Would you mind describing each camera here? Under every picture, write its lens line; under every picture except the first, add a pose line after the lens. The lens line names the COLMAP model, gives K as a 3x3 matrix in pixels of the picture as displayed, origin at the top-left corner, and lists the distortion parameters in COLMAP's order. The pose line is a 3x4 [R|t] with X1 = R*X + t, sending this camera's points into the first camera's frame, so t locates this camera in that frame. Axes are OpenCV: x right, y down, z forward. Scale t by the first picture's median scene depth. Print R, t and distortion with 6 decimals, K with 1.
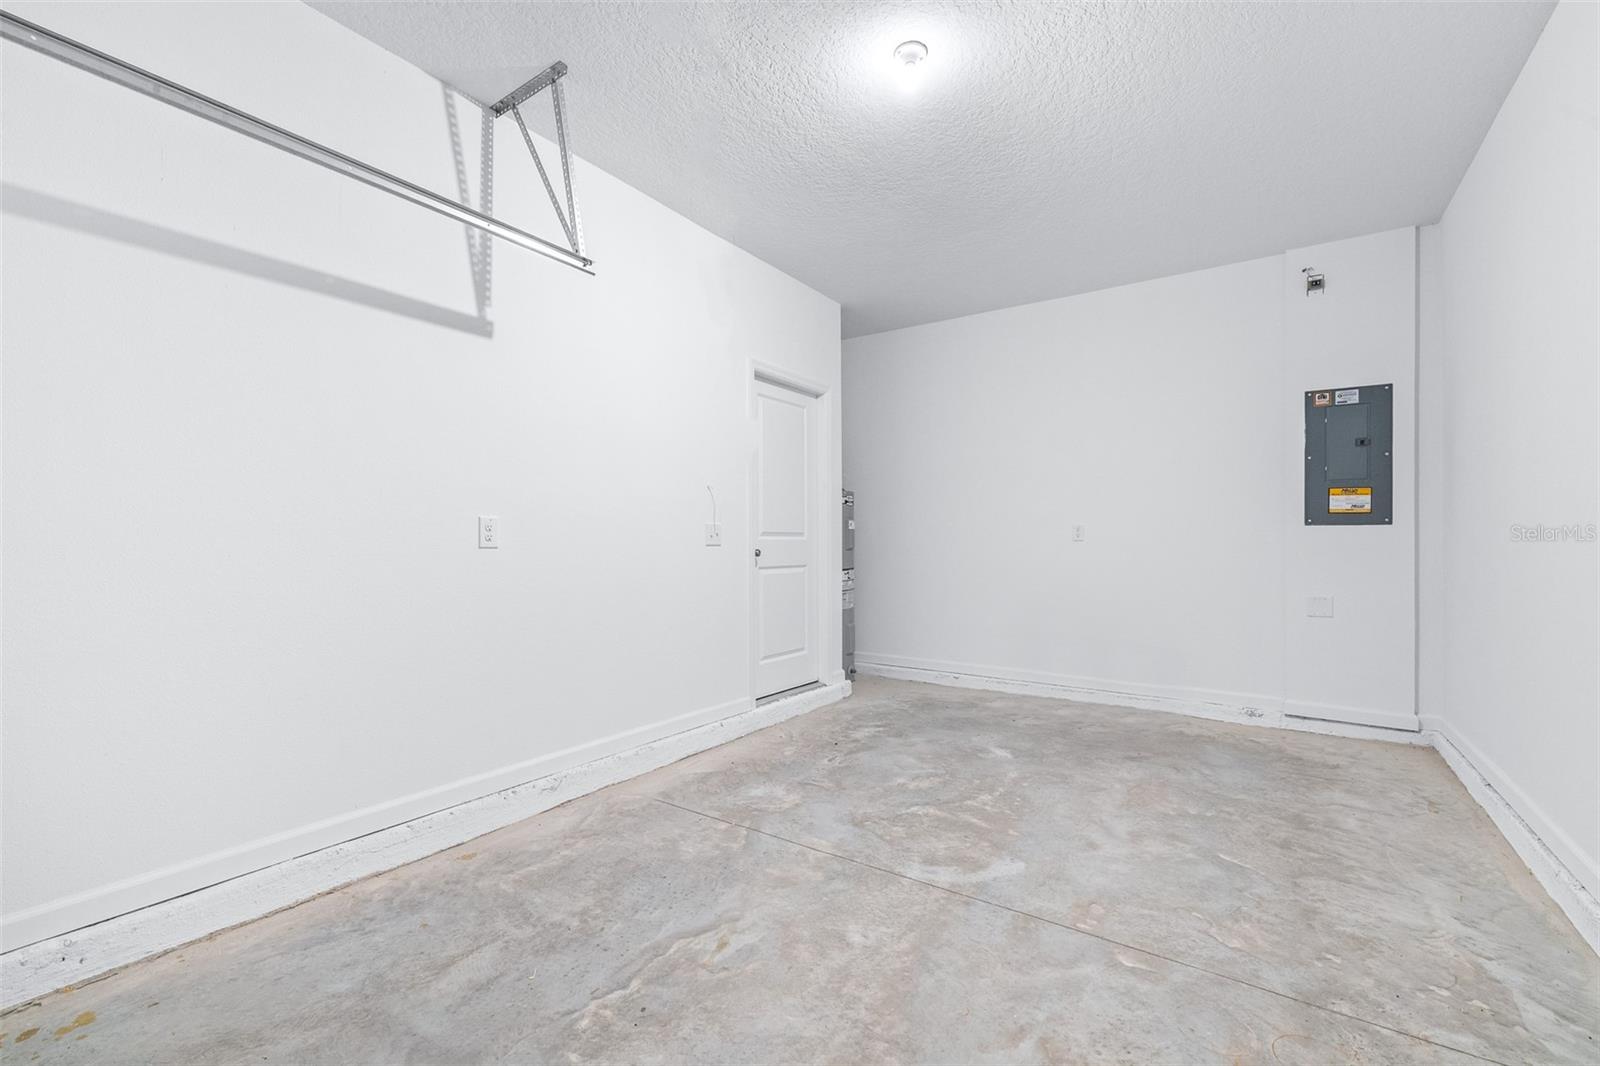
lens RADIAL K [[686.6, 0, 794.3], [0, 686.6, 529.8], [0, 0, 1]] dist [0.005261, -0.000329]
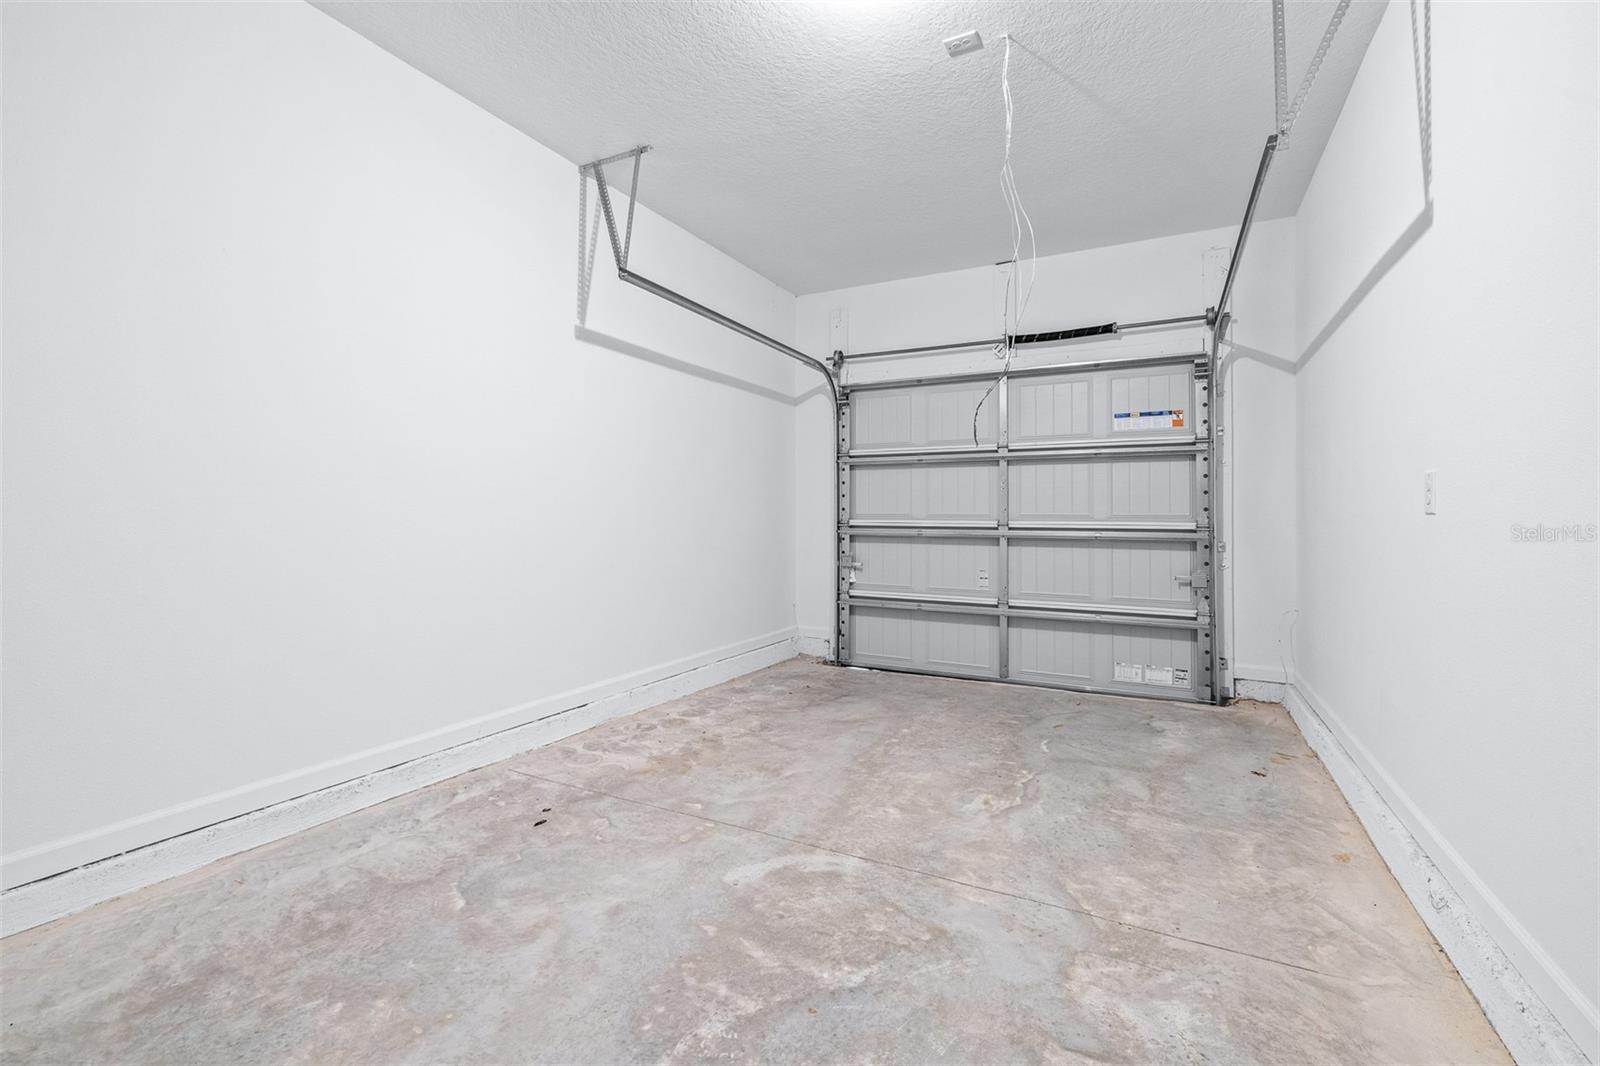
lens RADIAL K [[686.6, 0, 800.9], [0, 686.6, 526.6], [0, 0, 1]] dist [0.005261, -0.000329]
pose [[-0.992048, -0.004452, -0.125783, 0.361007], [-0.003965, 0.999984, -0.004123, 0.053961], [0.125800, -0.003592, -0.992049, 1.920406]]
